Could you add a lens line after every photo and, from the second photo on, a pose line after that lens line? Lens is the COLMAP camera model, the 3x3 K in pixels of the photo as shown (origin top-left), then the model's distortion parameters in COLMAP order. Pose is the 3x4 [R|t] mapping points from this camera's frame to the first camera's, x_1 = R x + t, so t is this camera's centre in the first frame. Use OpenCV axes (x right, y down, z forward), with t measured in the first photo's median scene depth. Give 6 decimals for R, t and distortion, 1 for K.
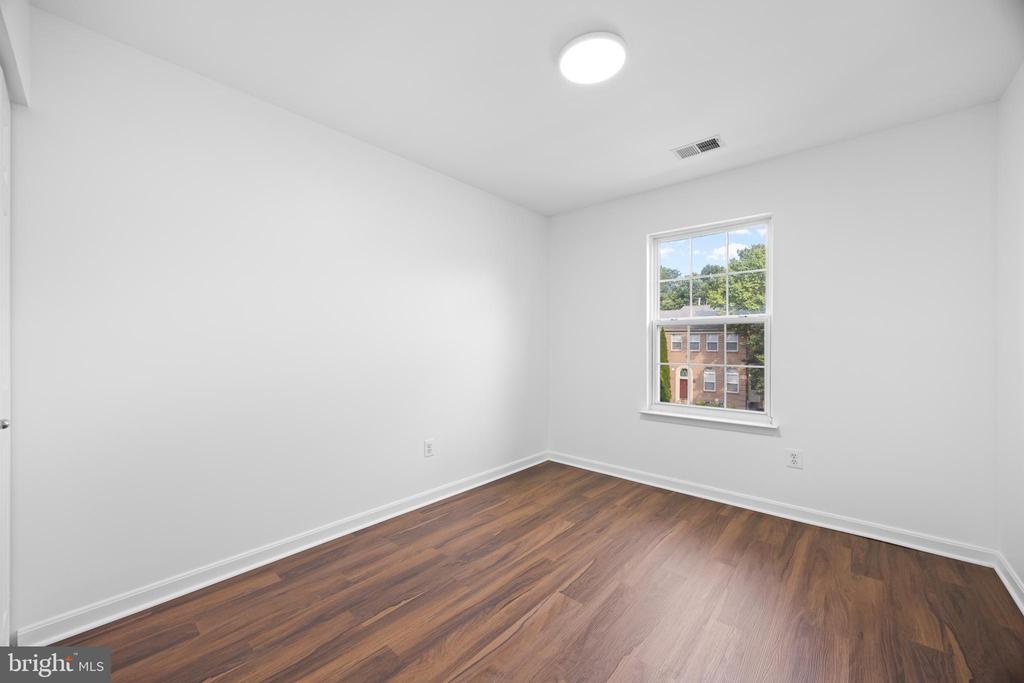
lens RADIAL K [[386.6, 0, 507.7], [0, 386.6, 343.5], [0, 0, 1]] dist [-0.003100, -0.000319]
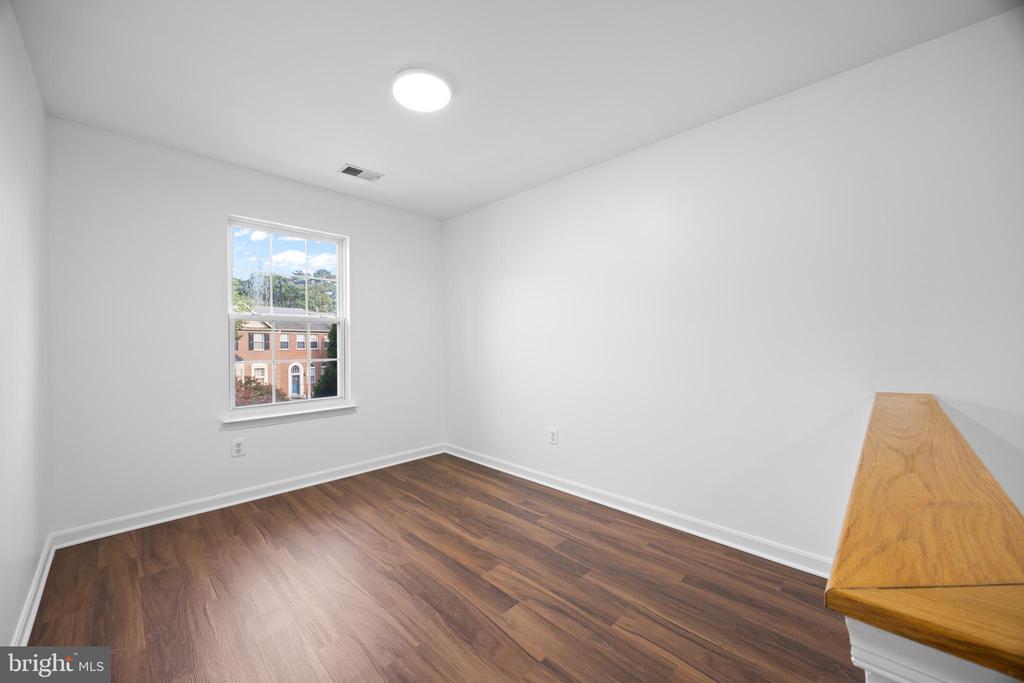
lens RADIAL K [[386.6, 0, 507.7], [0, 386.6, 343.5], [0, 0, 1]] dist [-0.003100, -0.000319]
pose [[0.032832, -0.007138, 0.999435, -0.527595], [-0.018309, 0.999802, 0.007742, -0.009186], [-0.999293, -0.018553, 0.032695, 0.424717]]
